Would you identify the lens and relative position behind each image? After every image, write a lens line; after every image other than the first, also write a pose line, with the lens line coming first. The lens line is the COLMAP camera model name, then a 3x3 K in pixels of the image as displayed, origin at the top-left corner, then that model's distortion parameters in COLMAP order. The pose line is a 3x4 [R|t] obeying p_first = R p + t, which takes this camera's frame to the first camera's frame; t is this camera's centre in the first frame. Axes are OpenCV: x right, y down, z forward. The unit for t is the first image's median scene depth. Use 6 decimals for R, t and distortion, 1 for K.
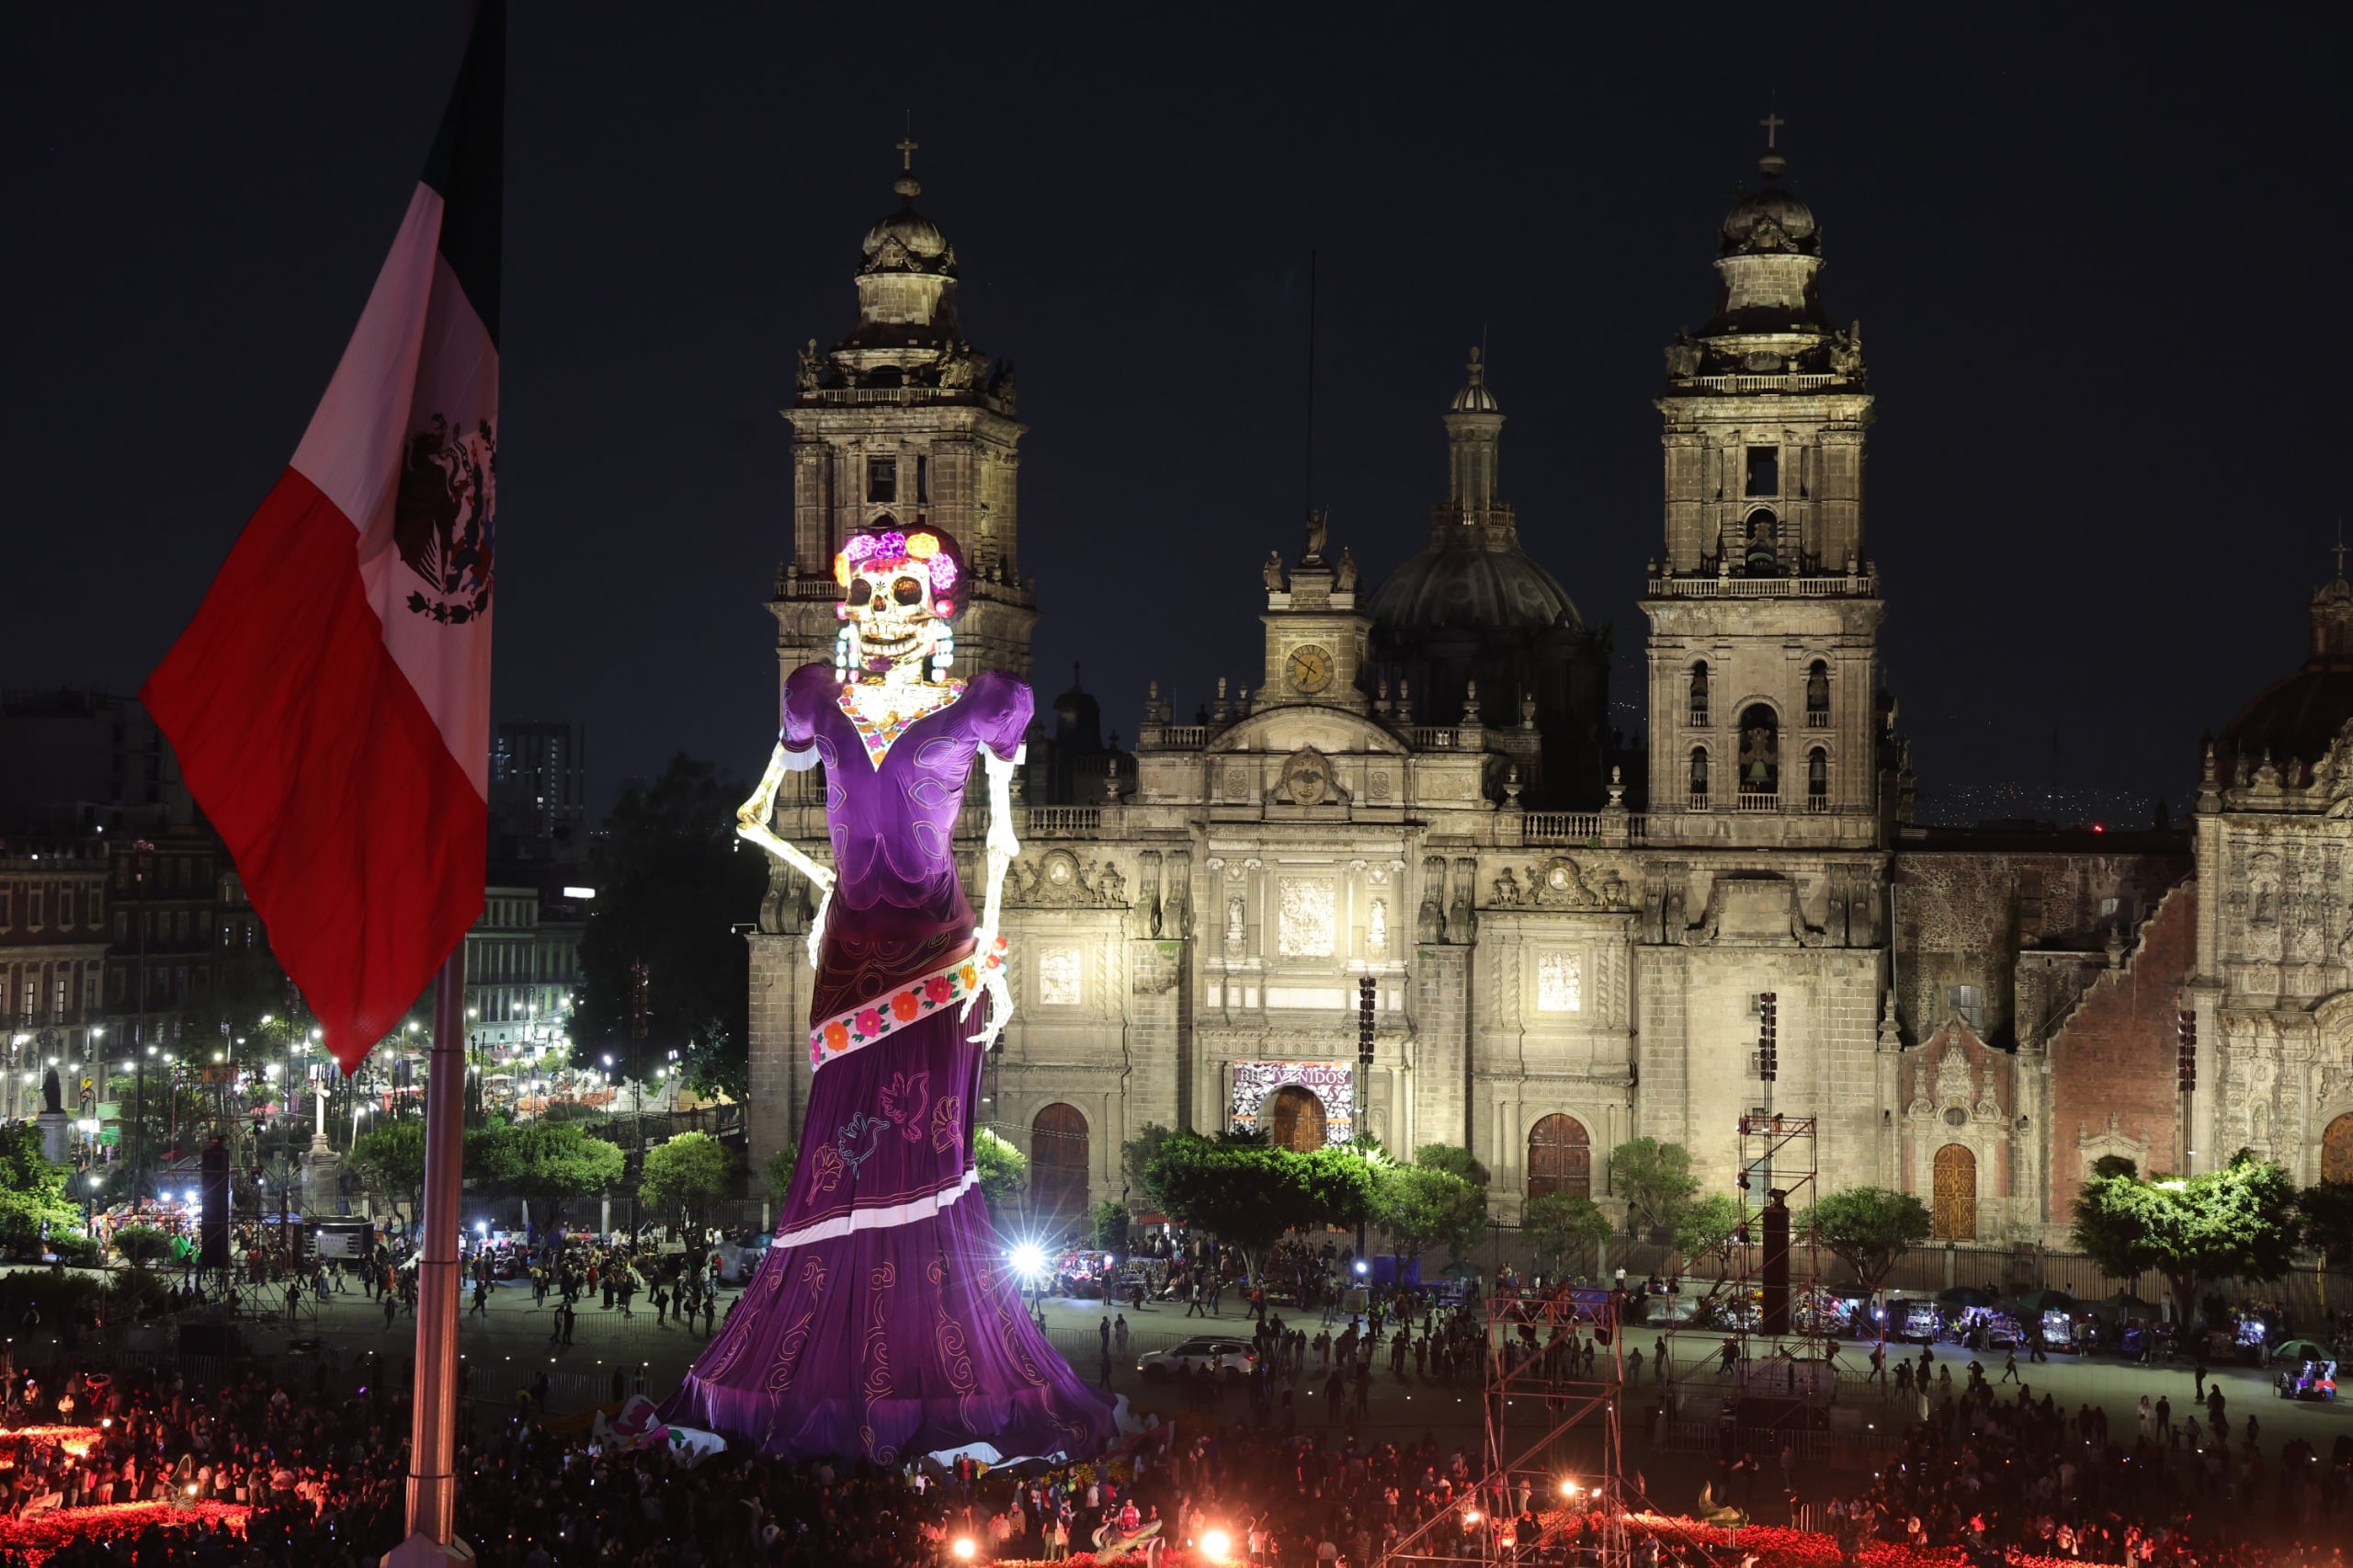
lens RADIAL K [[4194.0, 0, 1176.5], [0, 4194.0, 784.0], [0, 0, 1]] dist [0.298481, 0.154196]
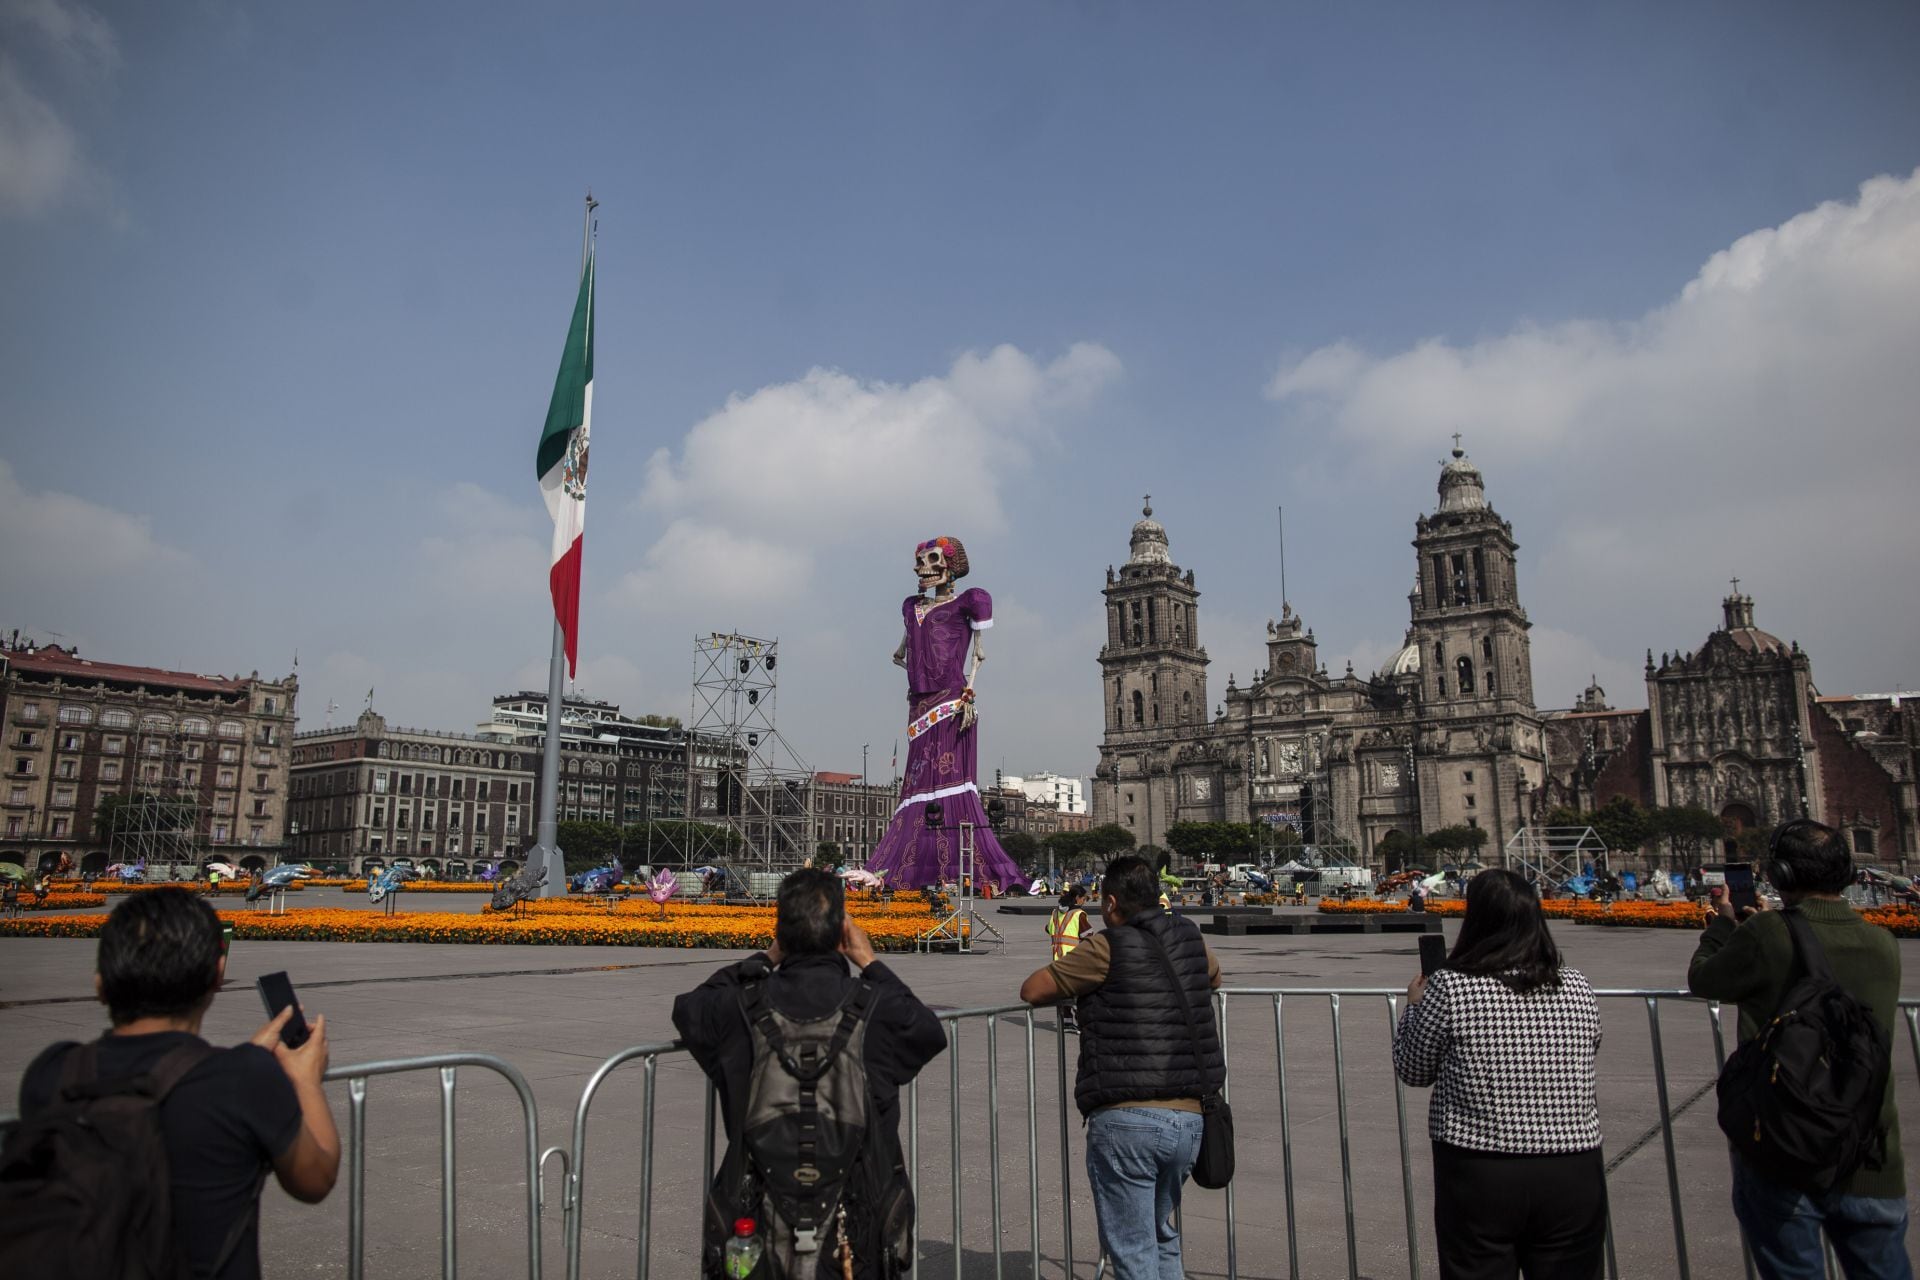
lens RADIAL K [[1316.7, 0, 960.0], [0, 1316.7, 640.0], [0, 0, 1]] dist [-0.030531, 0.003100]
pose [[0.907187, -0.092862, -0.410351, 0.185029], [0.022700, 0.984720, -0.172657, 0.095554], [0.420114, 0.147317, 0.895434, 0.192141]]
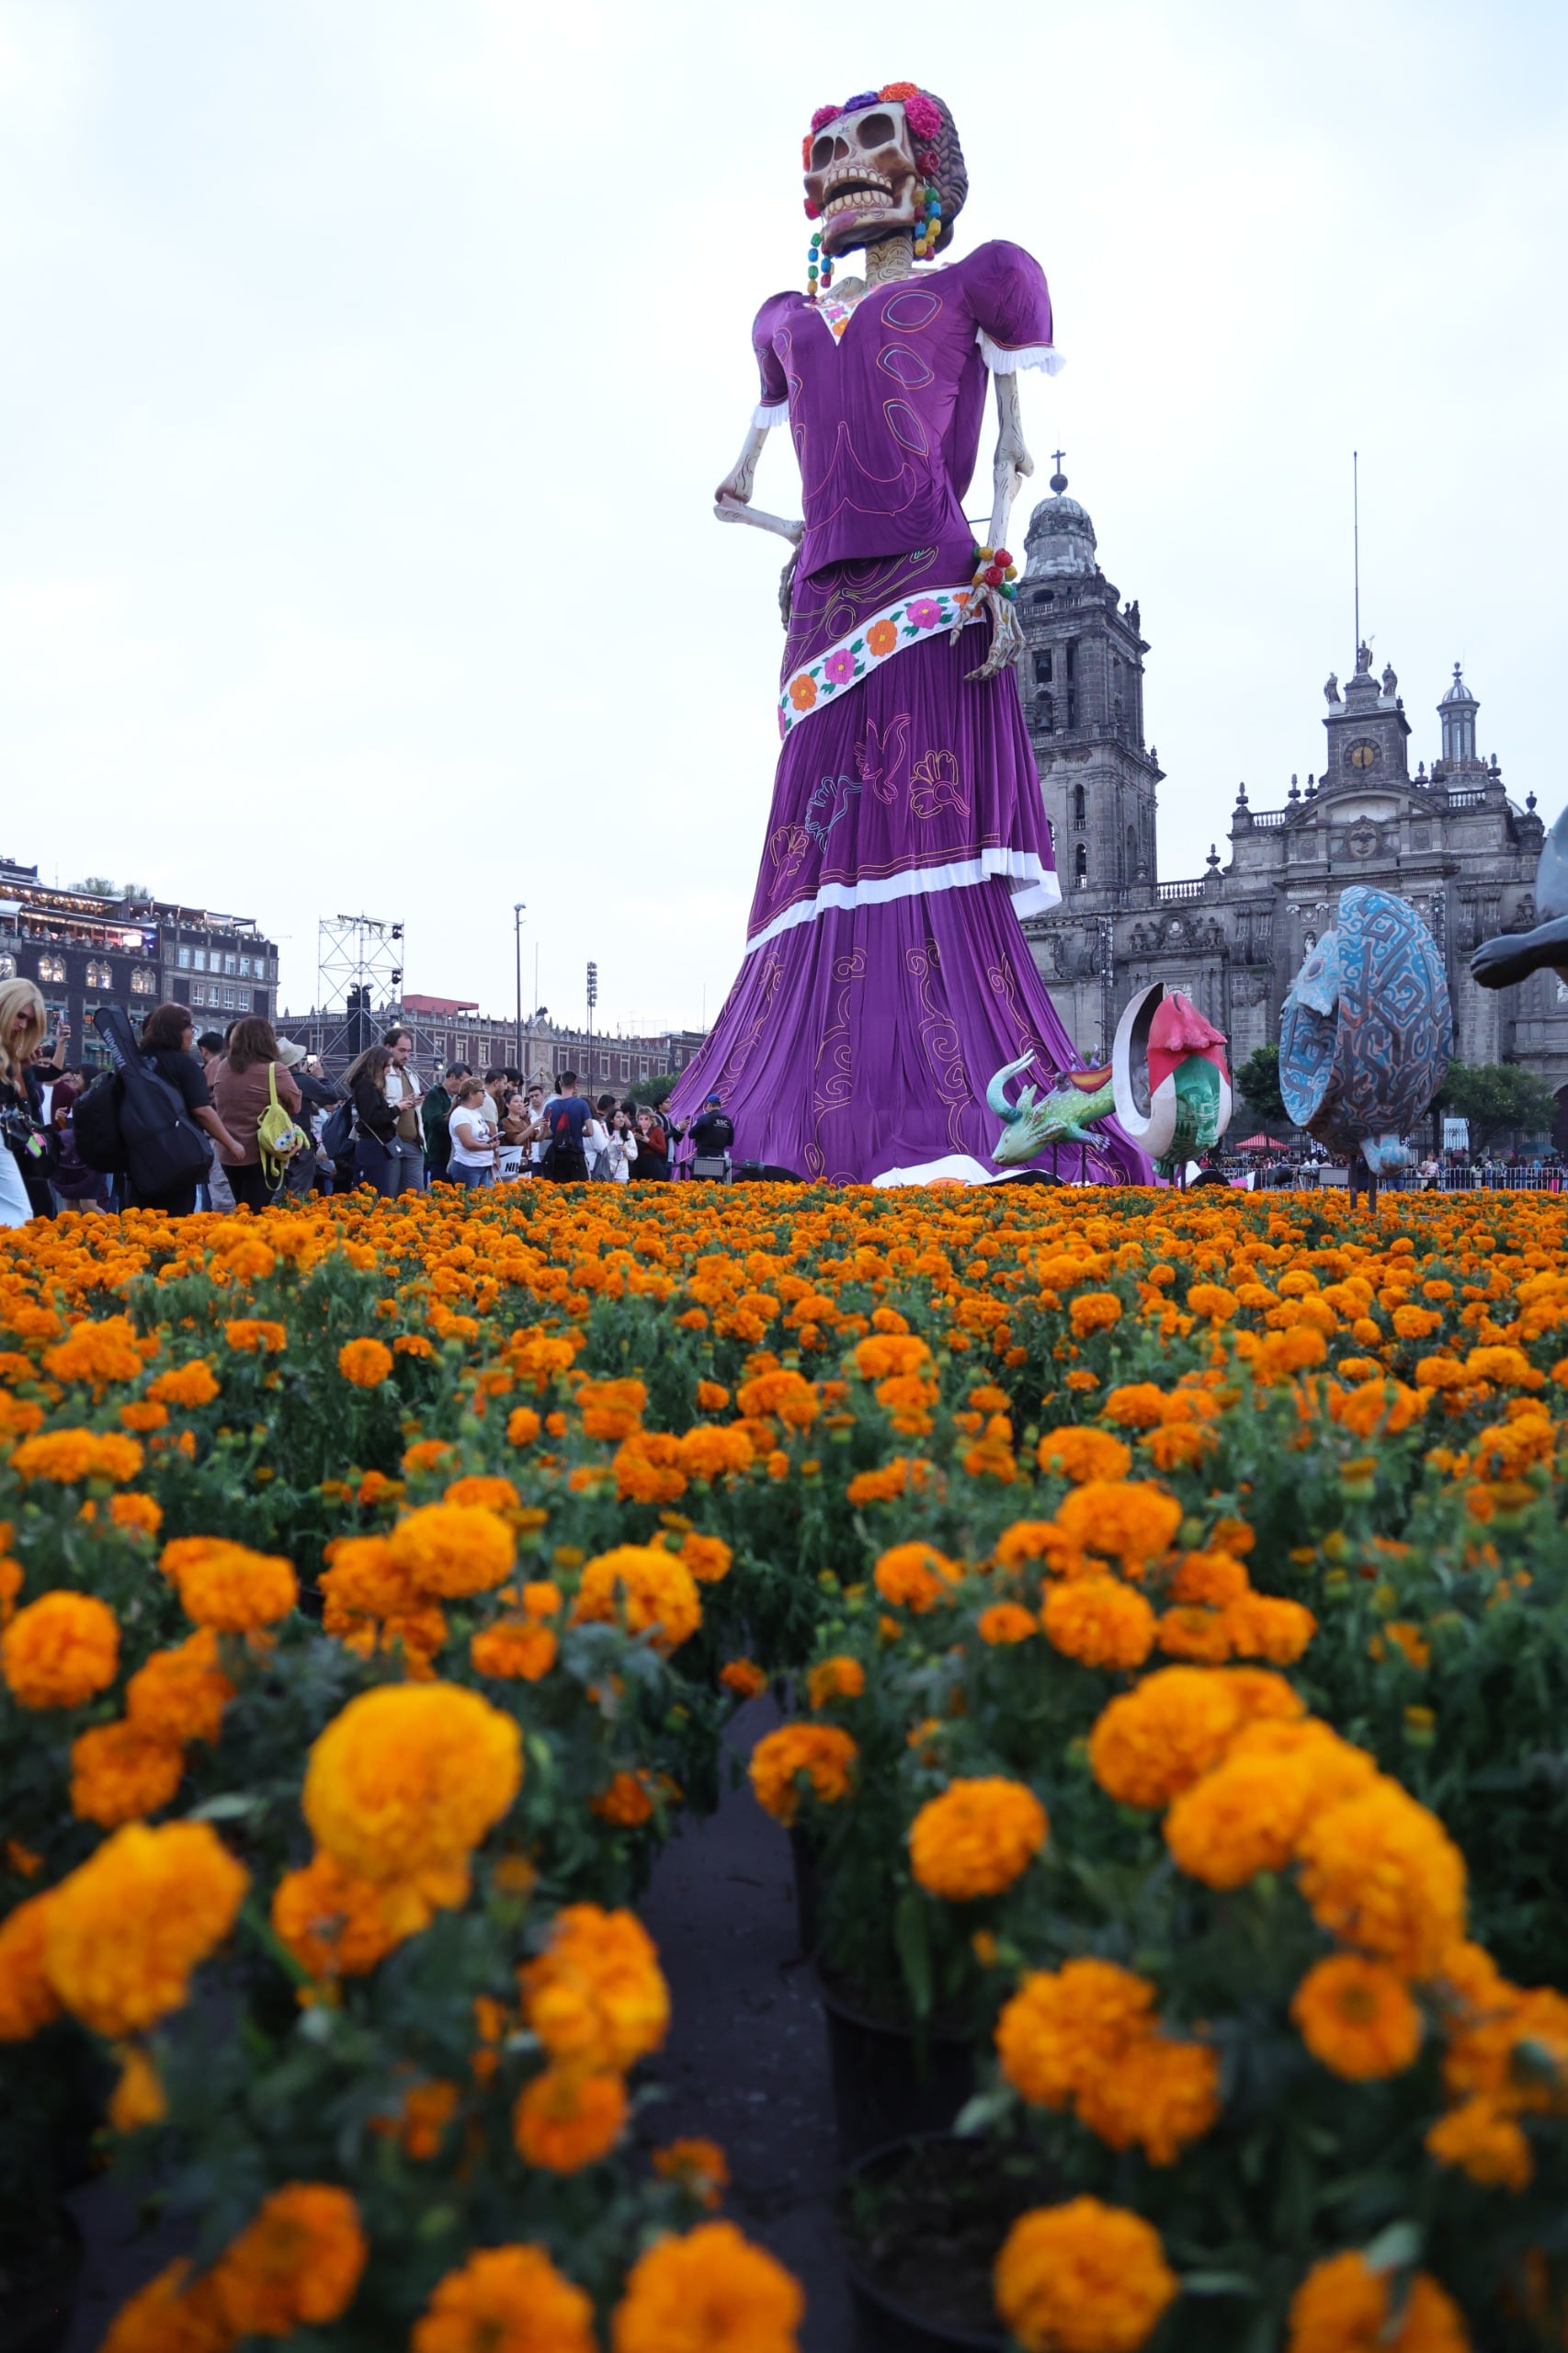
lens RADIAL K [[1632.4, 0, 784.0], [0, 1632.4, 1176.5], [0, 0, 1]] dist [-0.091125, 0.067332]
pose [[0.957067, -0.017692, -0.289325, 0.001610], [0.019920, 0.999790, 0.004758, 0.099441], [0.289180, -0.010317, 0.957219, 0.469273]]
